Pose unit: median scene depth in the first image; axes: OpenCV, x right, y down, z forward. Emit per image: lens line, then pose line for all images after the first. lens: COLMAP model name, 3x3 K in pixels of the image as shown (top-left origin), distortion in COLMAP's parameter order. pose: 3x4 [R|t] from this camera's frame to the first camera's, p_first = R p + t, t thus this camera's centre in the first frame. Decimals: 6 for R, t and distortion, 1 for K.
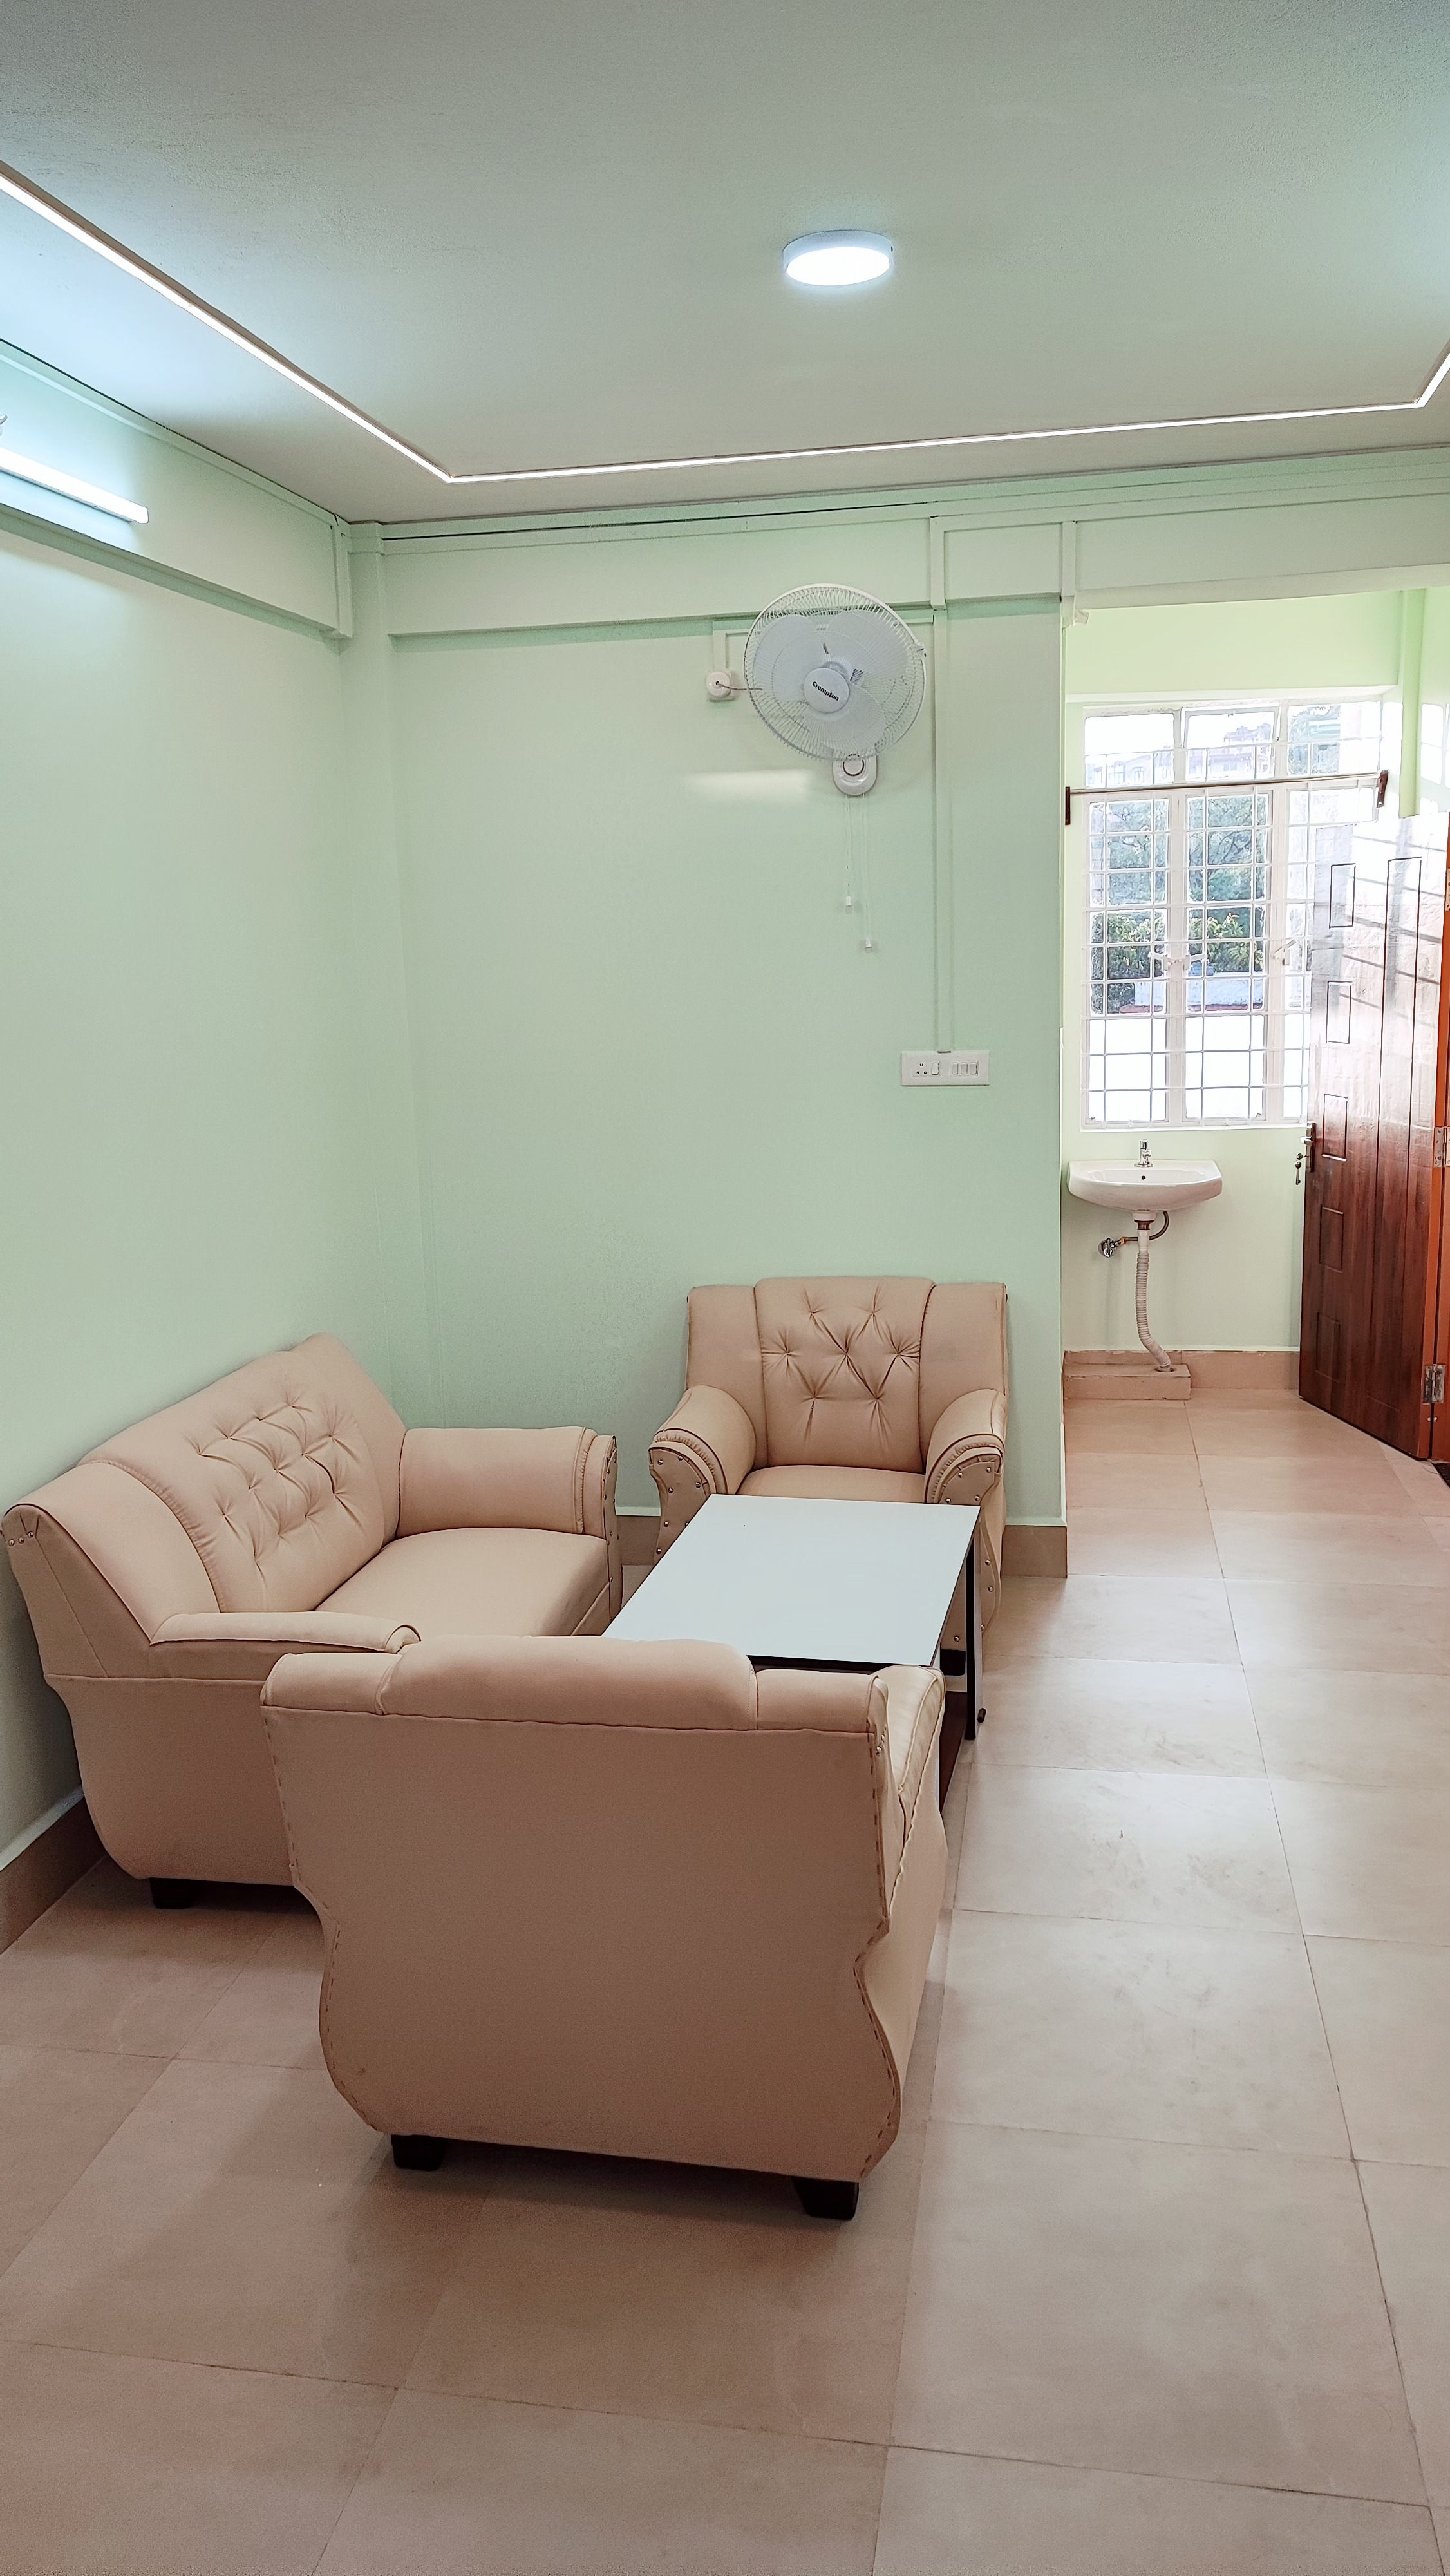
lens RADIAL K [[1864.6, 0, 717.8], [0, 1864.6, 1283.5], [0, 0, 1]] dist [0.027780, -0.004807]
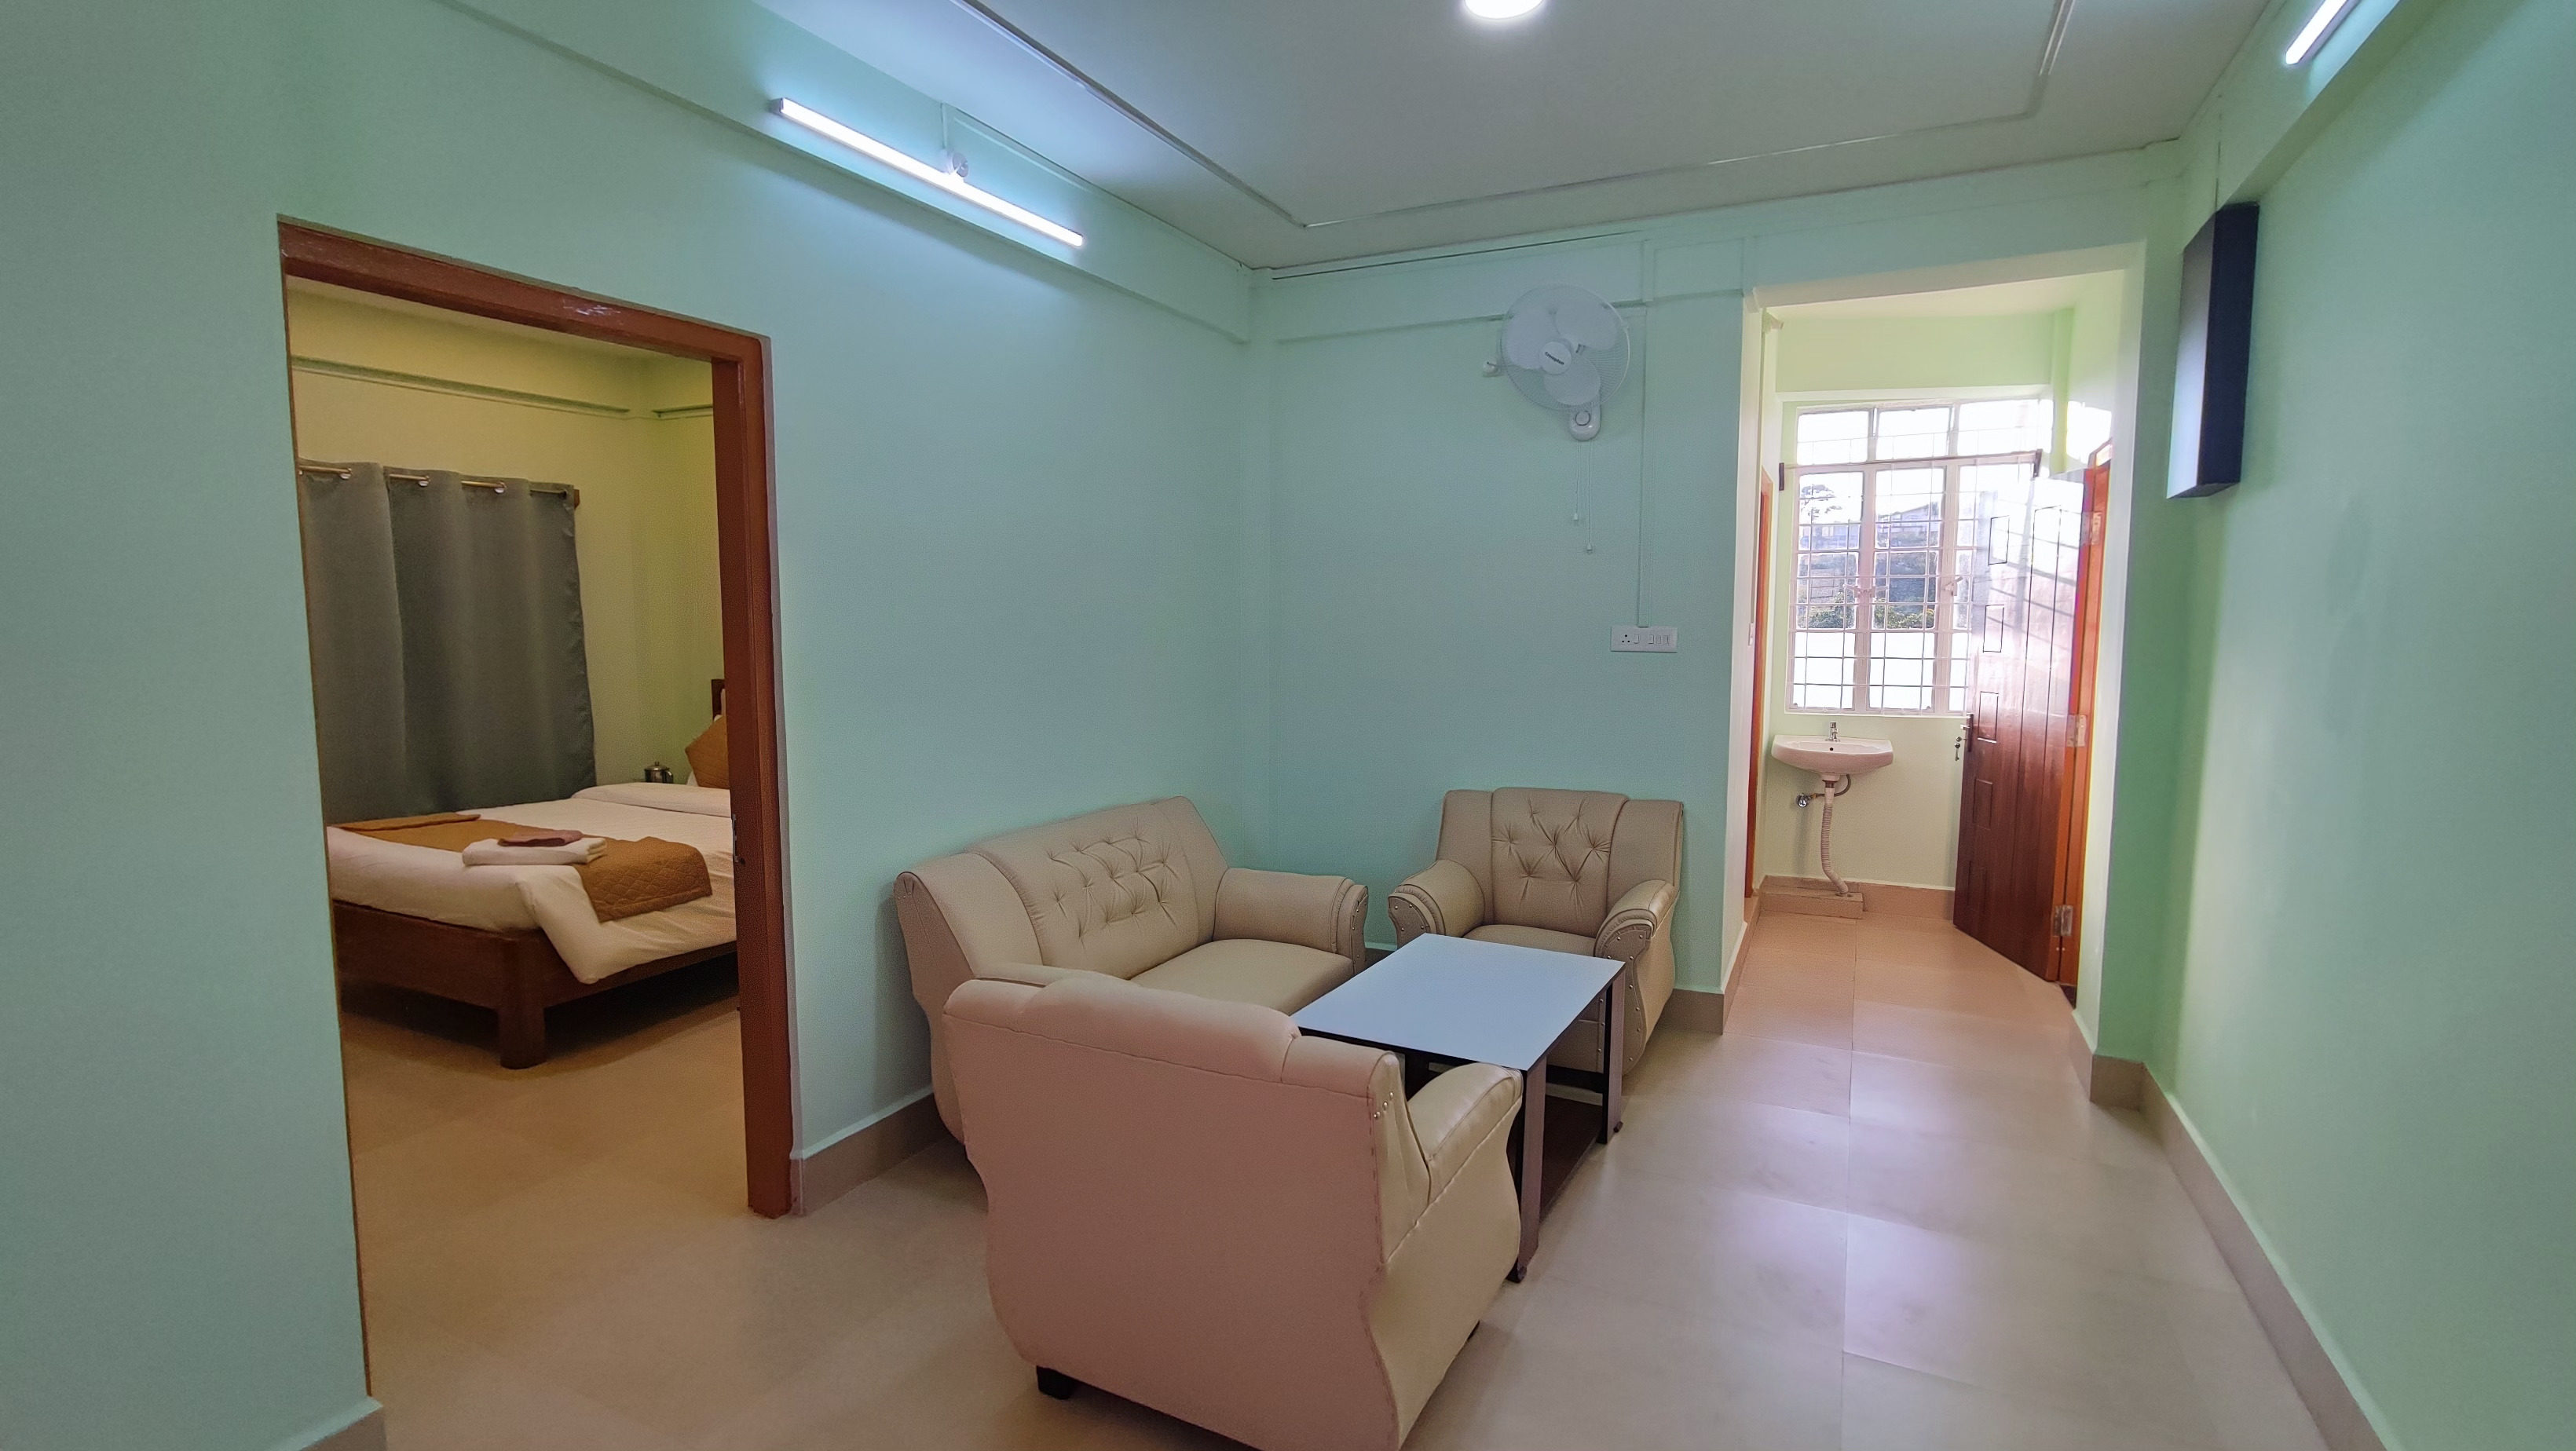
lens RADIAL K [[1173.0, 0, 1281.0], [0, 1173.0, 728.8], [0, 0, 1]] dist [-0.013908, 0.012039]
pose [[0.961577, 0.059459, -0.268020, 0.100905], [-0.082485, 0.993730, -0.075478, 0.034327], [0.261851, 0.094685, 0.960452, 0.125515]]
